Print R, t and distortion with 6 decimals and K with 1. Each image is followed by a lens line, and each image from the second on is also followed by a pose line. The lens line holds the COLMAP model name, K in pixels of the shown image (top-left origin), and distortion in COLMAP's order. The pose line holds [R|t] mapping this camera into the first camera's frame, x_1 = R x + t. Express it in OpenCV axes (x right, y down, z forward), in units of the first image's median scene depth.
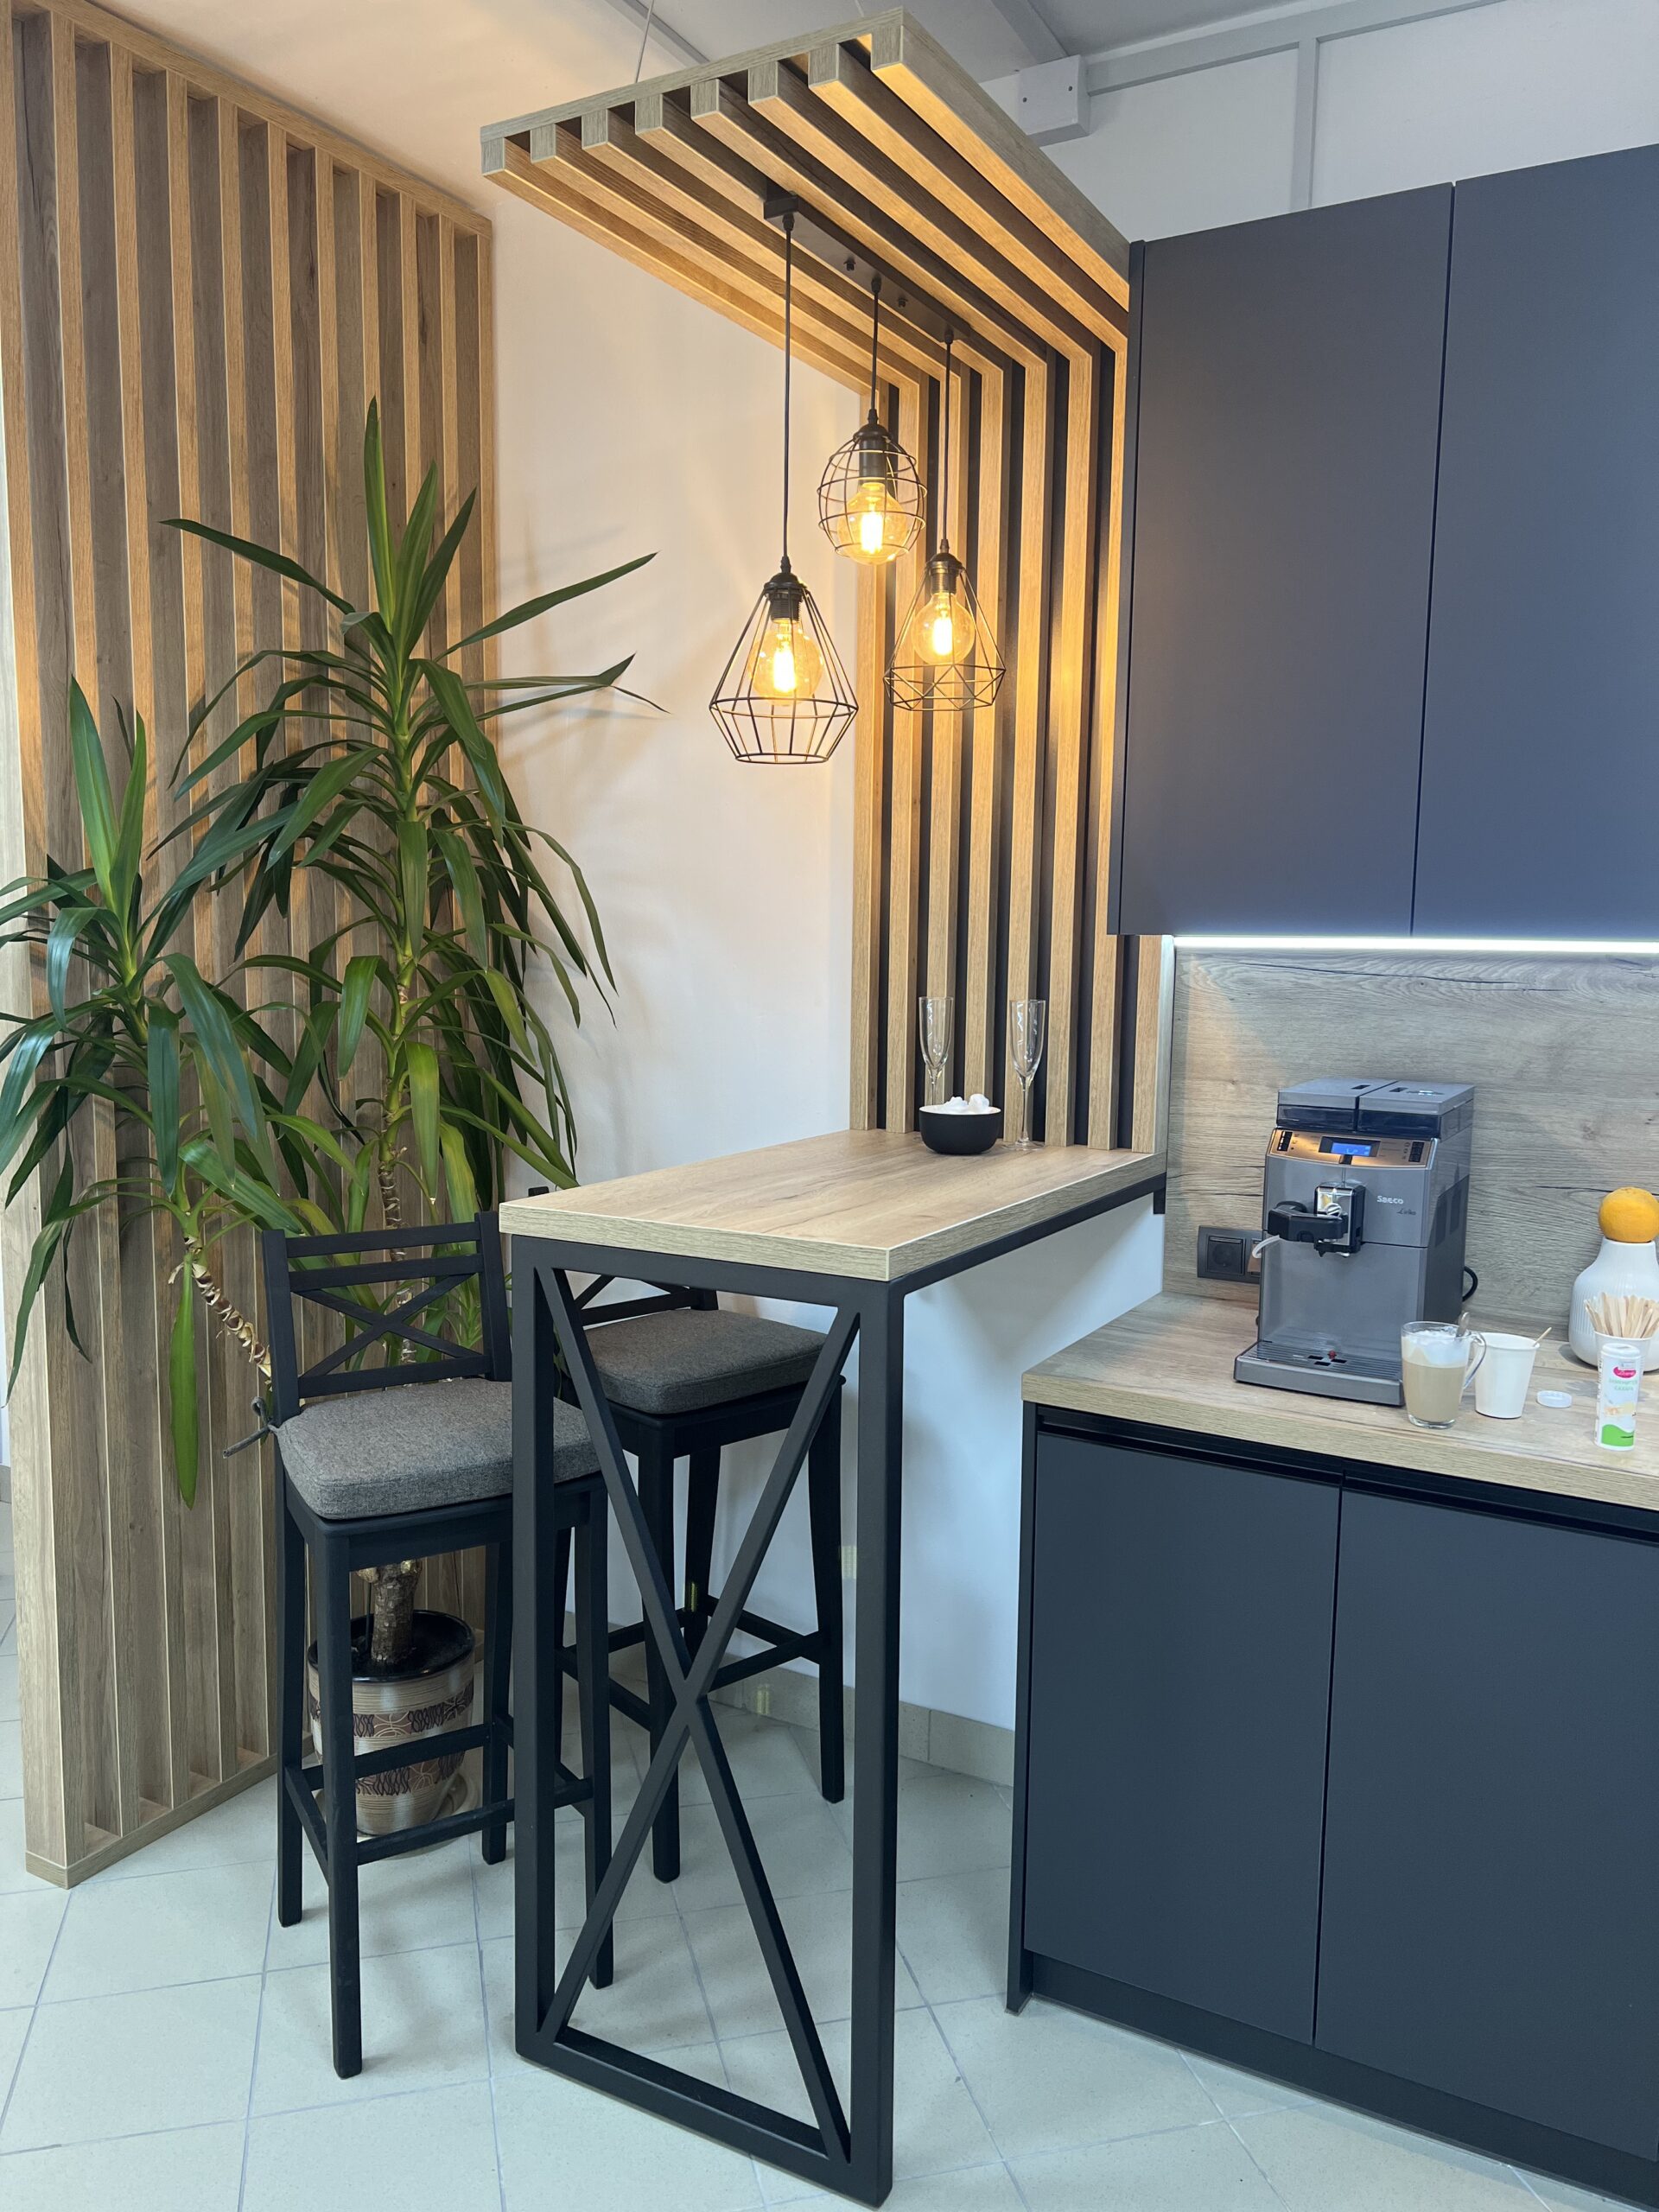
lens RADIAL K [[1664.3, 0, 831.2], [0, 1664.3, 1115.2], [0, 0, 1]] dist [0.064840, -0.080054]
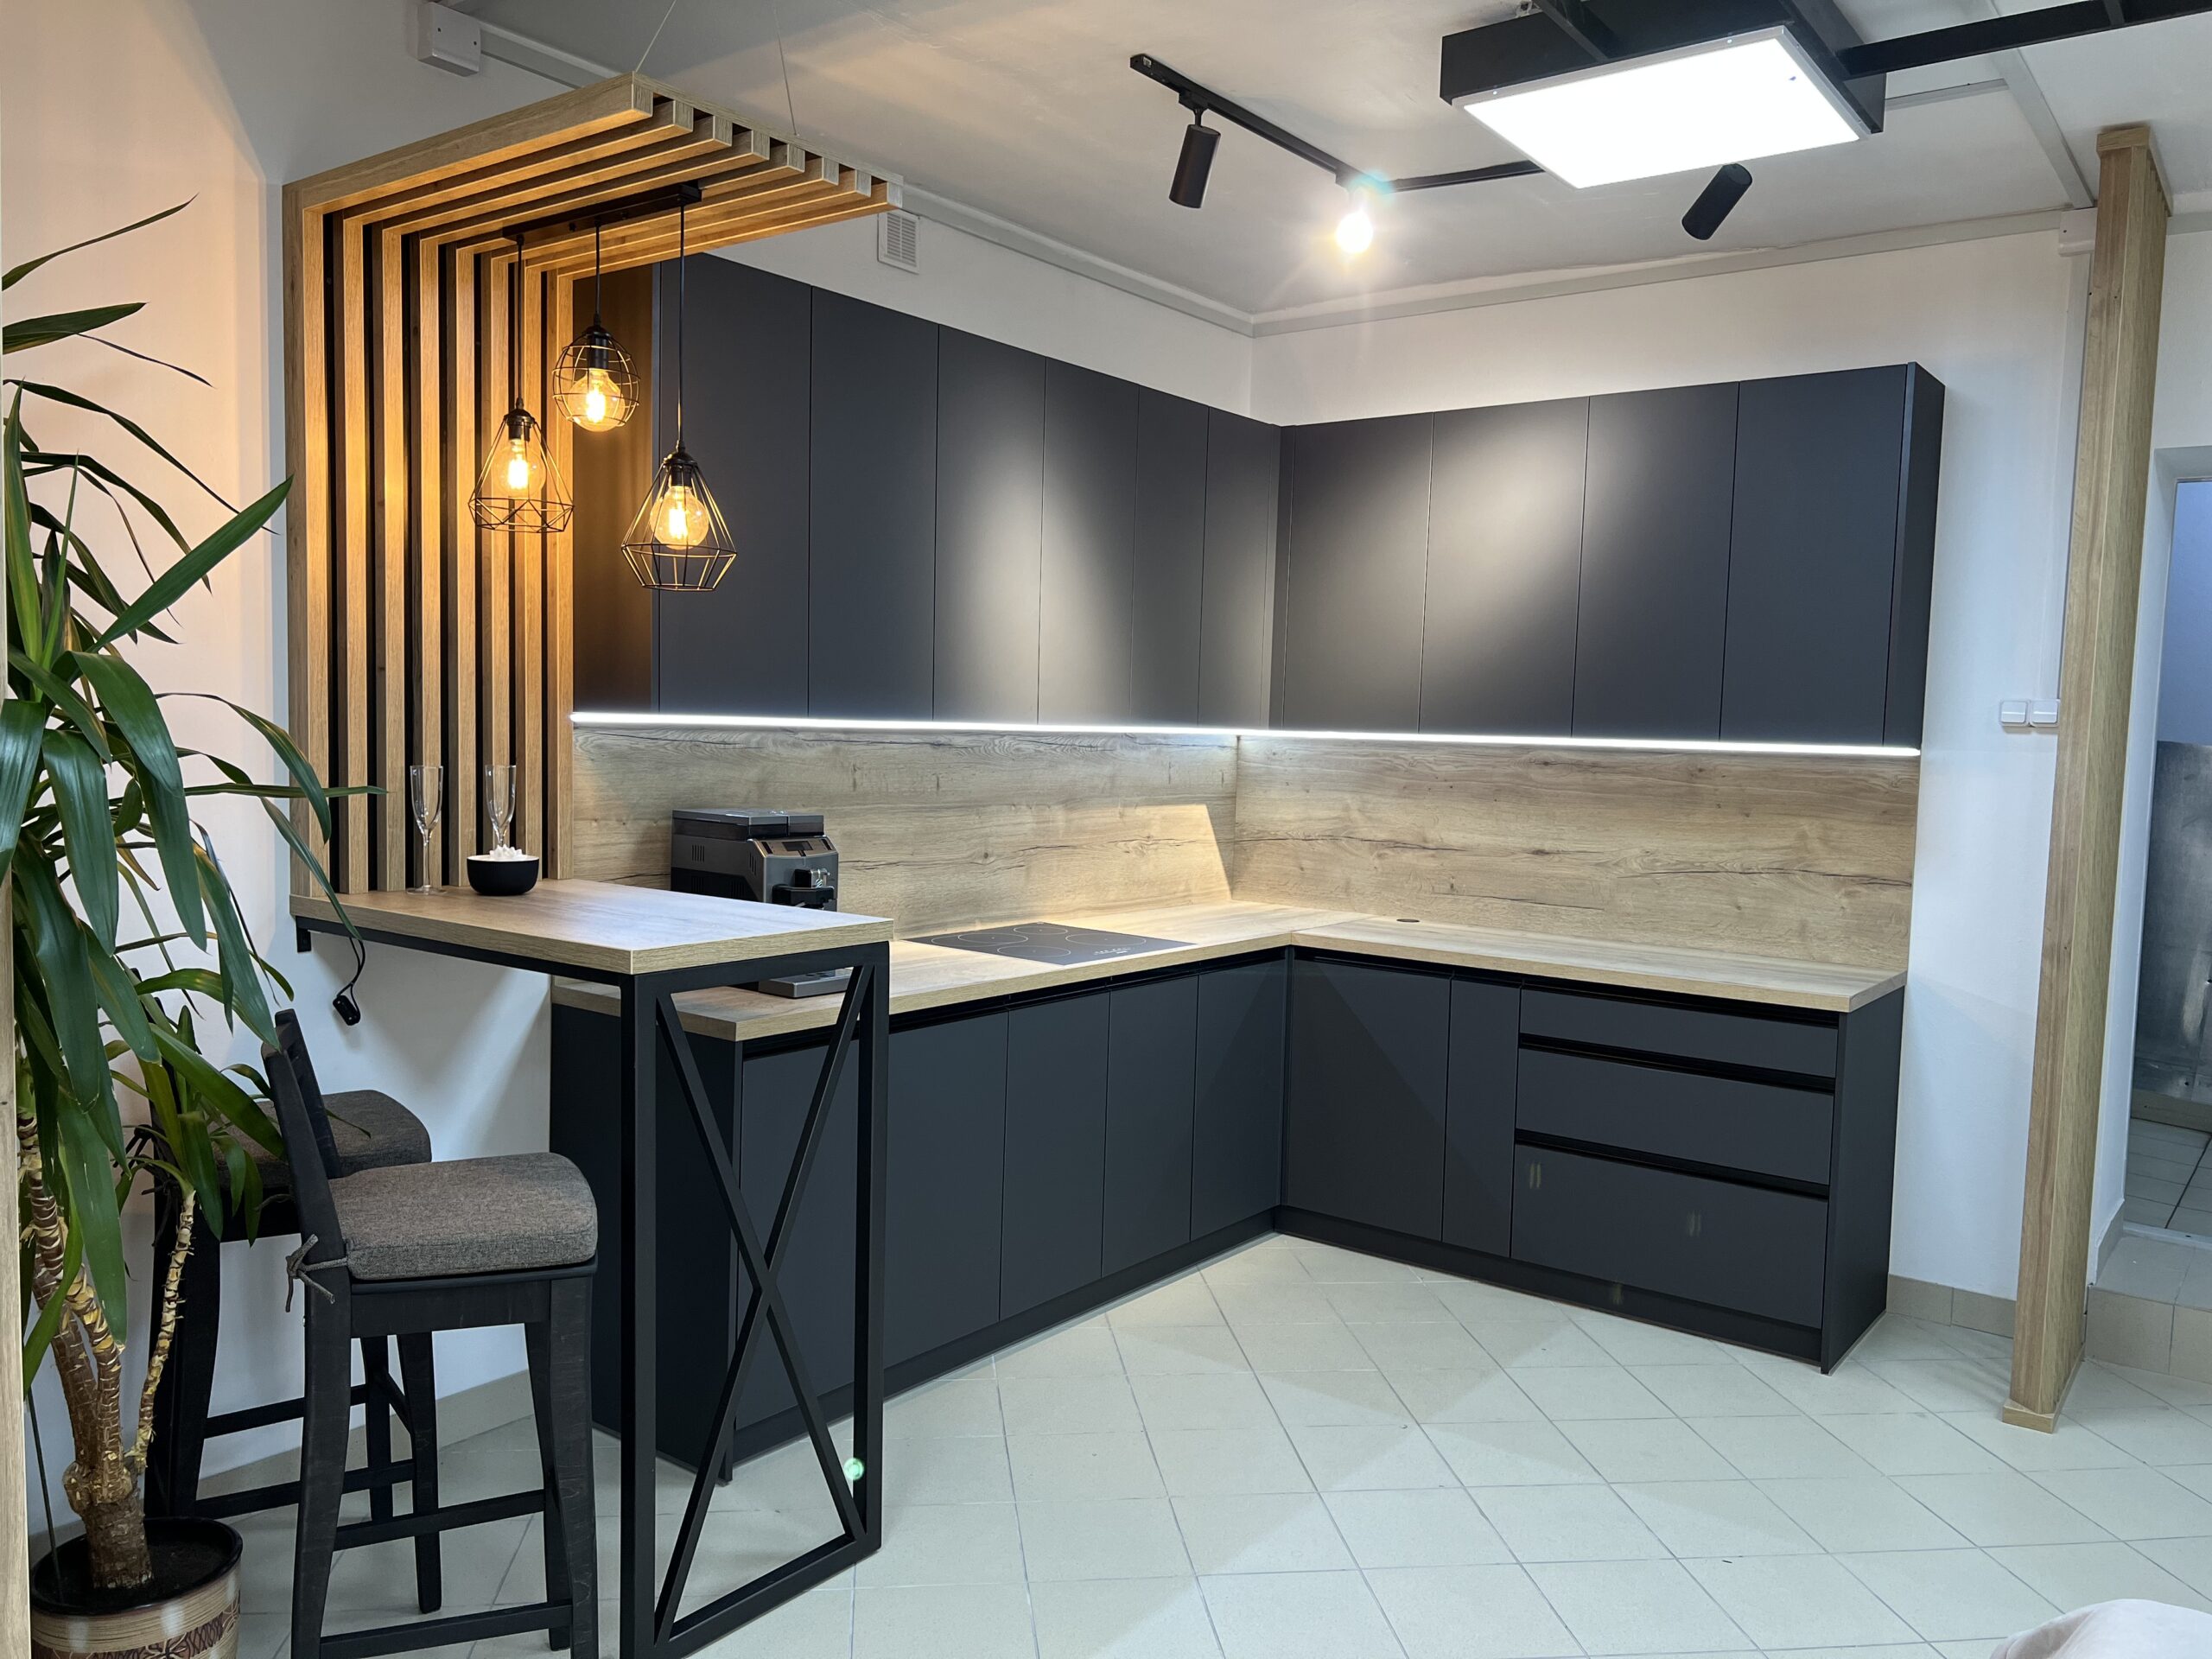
lens RADIAL K [[1664.3, 0, 1106.0], [0, 1664.3, 829.5], [0, 0, 1]] dist [0.064840, -0.080054]
pose [[0.146291, -0.073968, 0.986472, -1.060602], [0.088964, 0.994144, 0.061350, -0.059792], [-0.985233, 0.078786, 0.152014, 0.386770]]
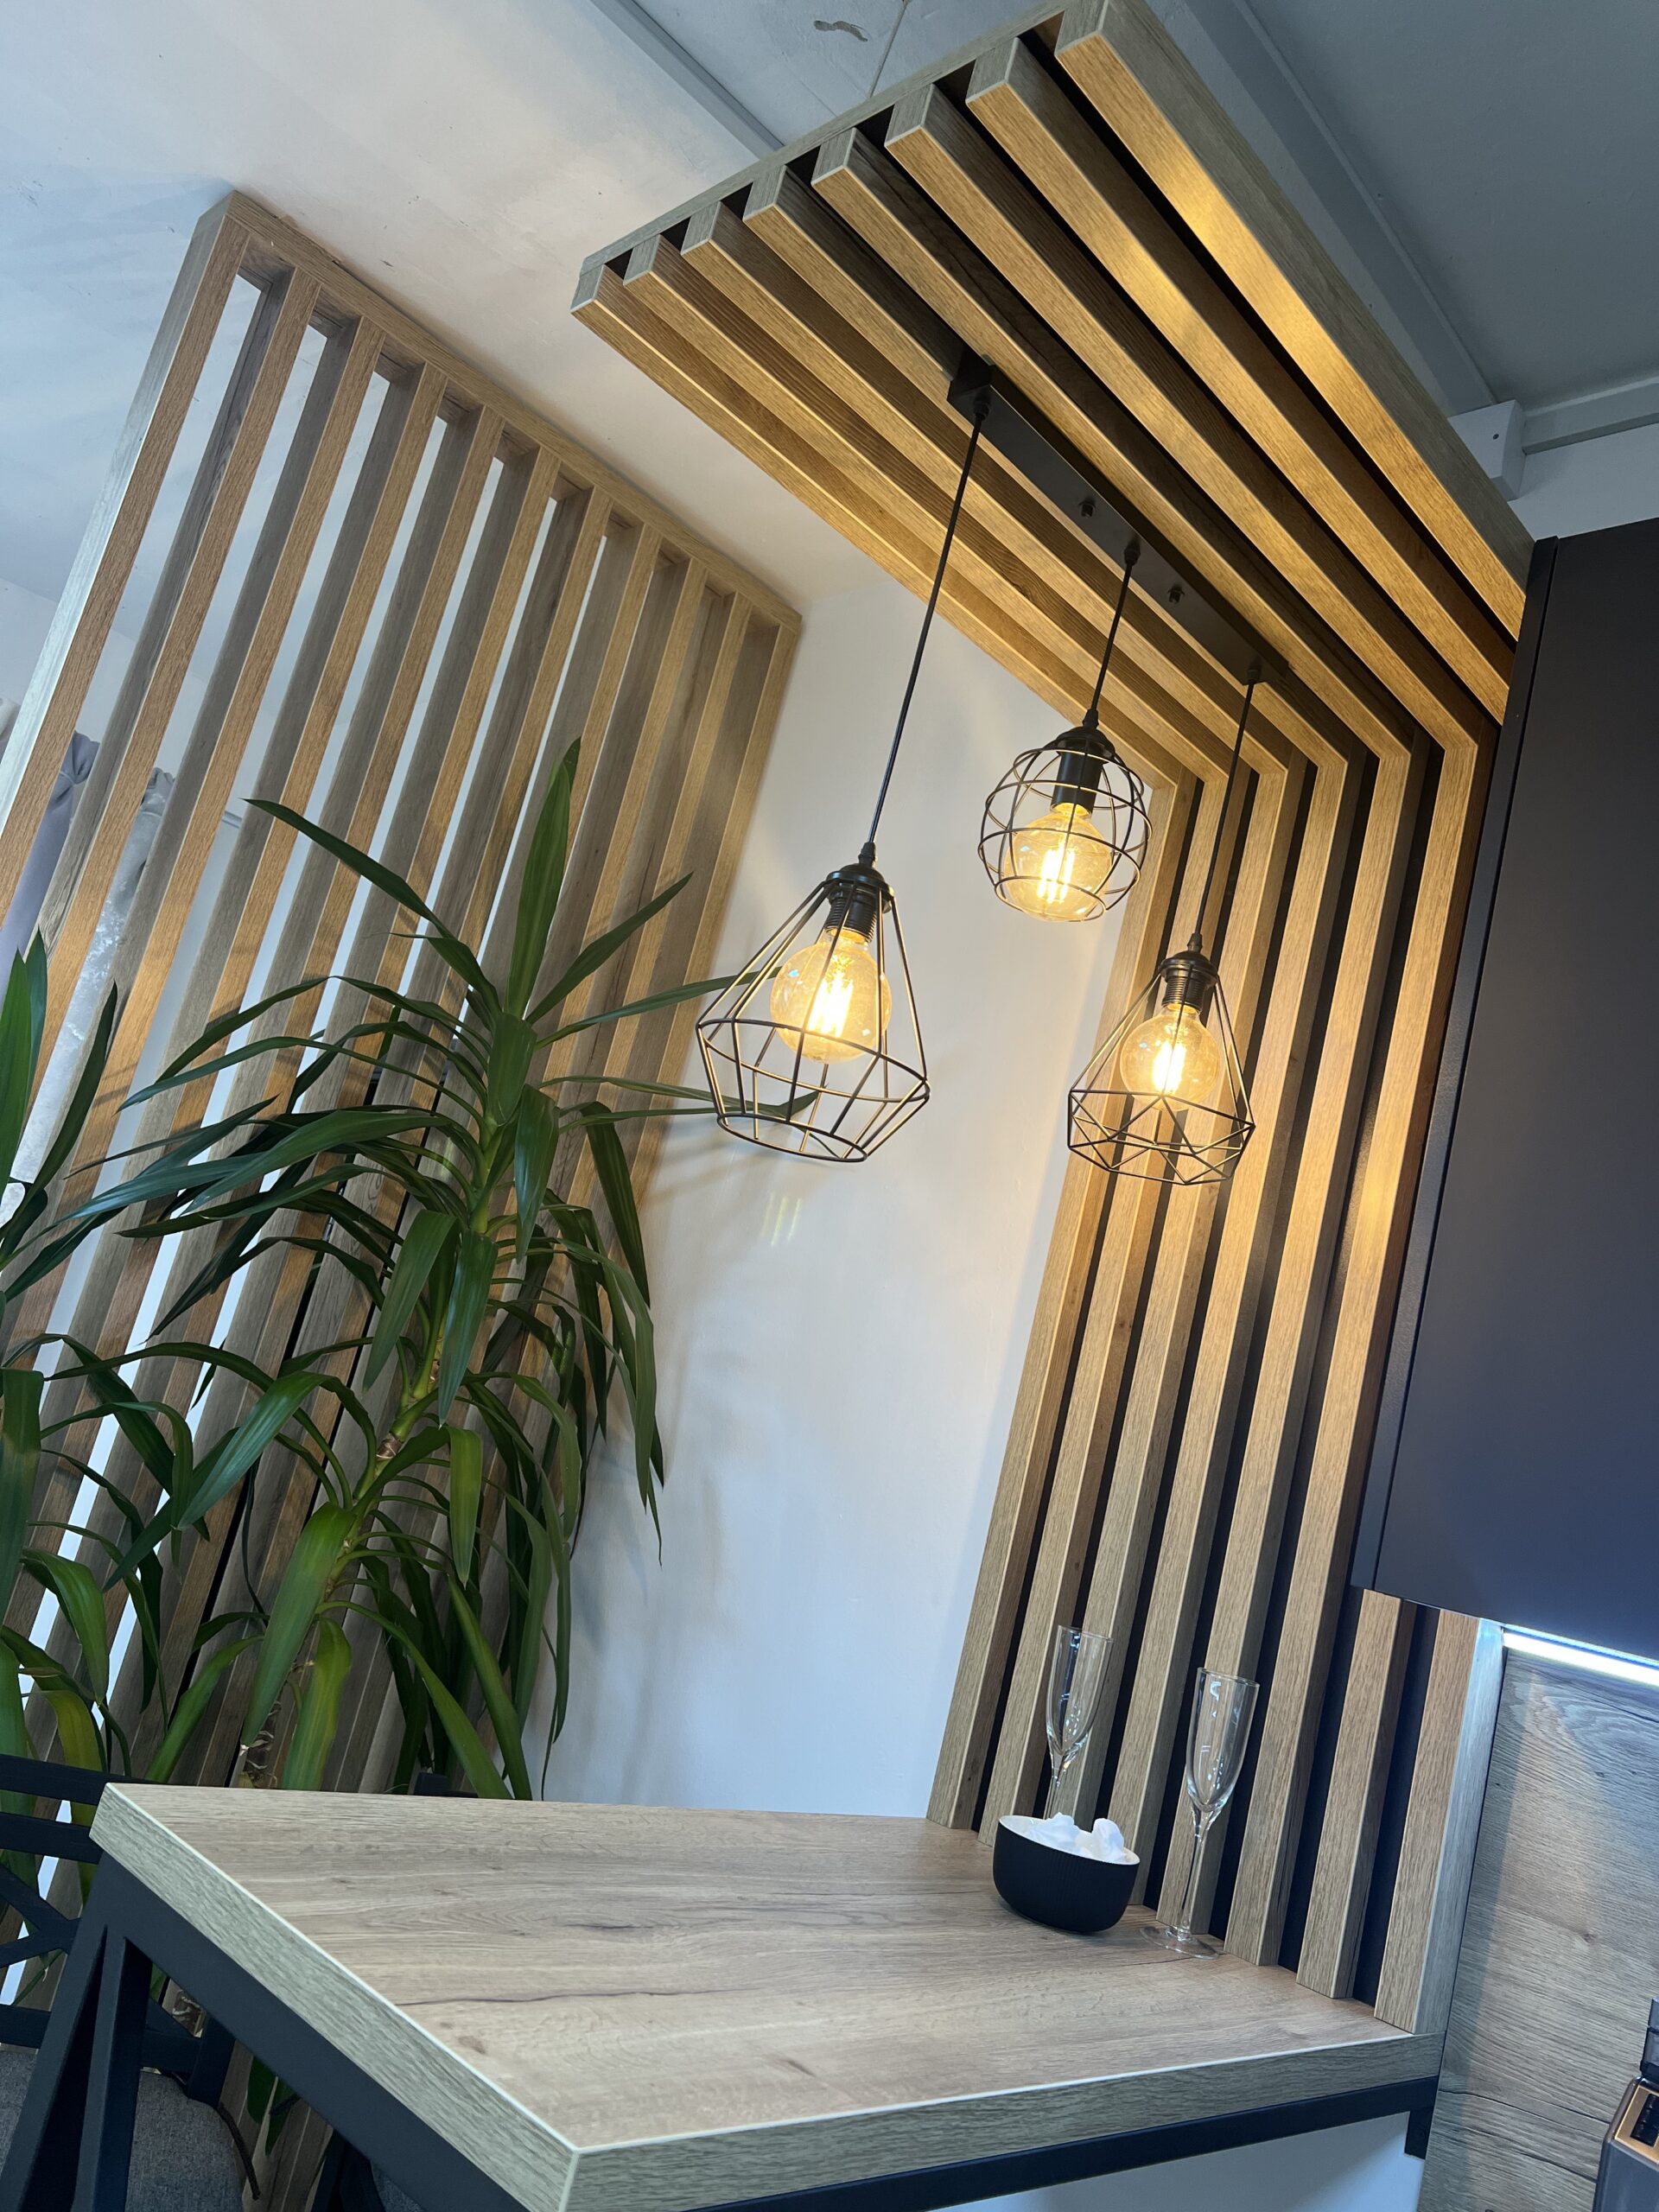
lens RADIAL K [[1664.3, 0, 831.2], [0, 1664.3, 1115.2], [0, 0, 1]] dist [0.064840, -0.080054]
pose [[0.944589, 0.165271, -0.283614, 0.124358], [-0.253190, 0.916722, -0.309056, -0.033020], [0.208918, 0.363739, 0.907771, 0.373283]]
